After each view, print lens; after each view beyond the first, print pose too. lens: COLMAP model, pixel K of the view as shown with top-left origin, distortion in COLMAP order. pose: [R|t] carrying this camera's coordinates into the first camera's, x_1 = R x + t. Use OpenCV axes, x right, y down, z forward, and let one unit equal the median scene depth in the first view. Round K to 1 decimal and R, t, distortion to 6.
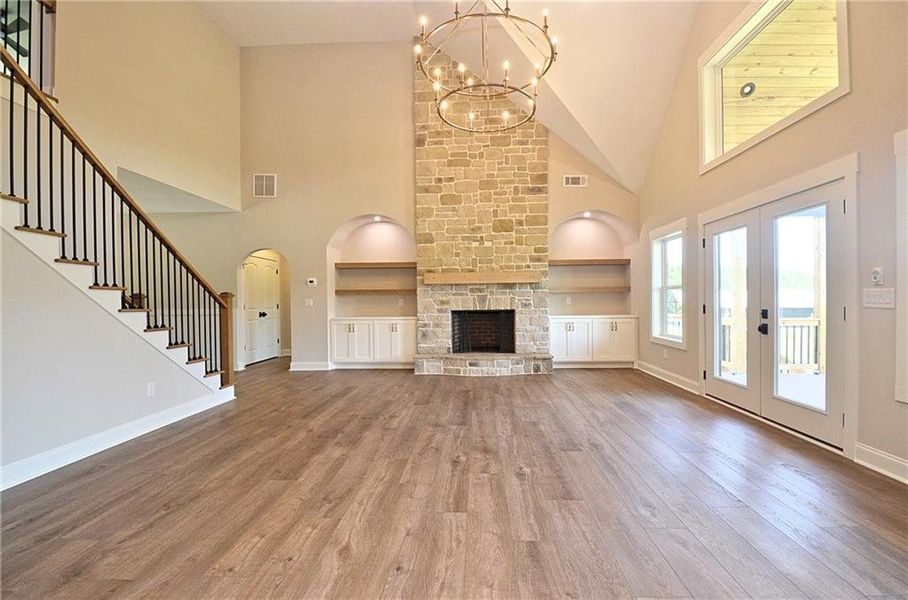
lens RADIAL K [[393.9, 0, 461.7], [0, 393.9, 304.3], [0, 0, 1]] dist [0.010167, -0.016892]
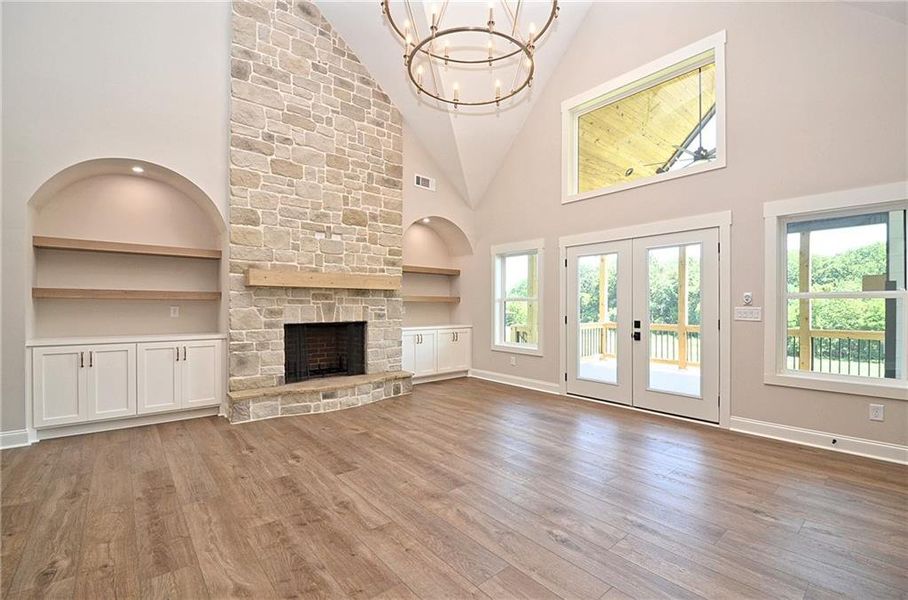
lens RADIAL K [[393.9, 0, 464.6], [0, 393.9, 305.6], [0, 0, 1]] dist [0.010167, -0.016892]
pose [[0.728448, 0.011836, 0.684998, -0.283020], [-0.003316, 0.999900, -0.013752, -0.009065], [-0.685093, 0.007746, 0.728415, 0.261214]]
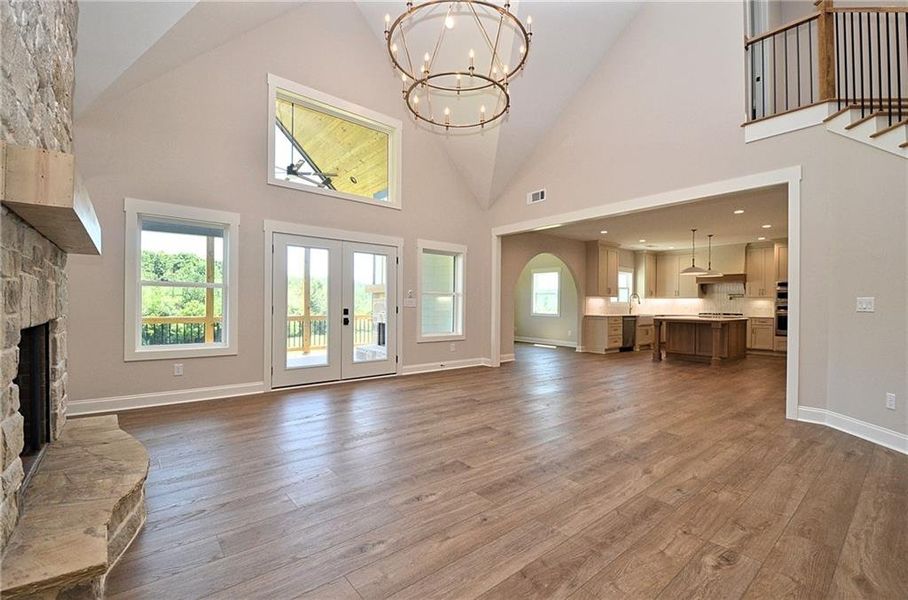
lens RADIAL K [[393.9, 0, 463.5], [0, 393.9, 306.8], [0, 0, 1]] dist [0.010167, -0.016892]
pose [[-0.679209, -0.000204, 0.733944, -0.384698], [0.004161, 0.999983, 0.004129, 0.000502], [-0.733933, 0.005859, -0.679197, 0.972412]]
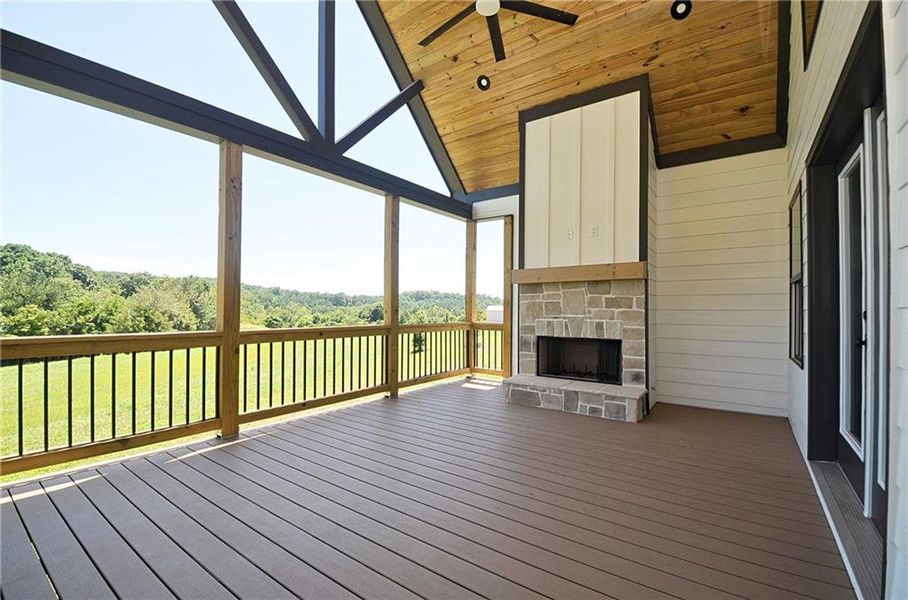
lens RADIAL K [[393.9, 0, 463.1], [0, 393.9, 308.4], [0, 0, 1]] dist [0.010167, -0.016892]
pose [[-0.839385, 0.006992, 0.543493, 0.543328], [0.005179, 0.999975, -0.004865, 0.009280], [-0.543513, -0.001269, -0.839400, 0.984926]]
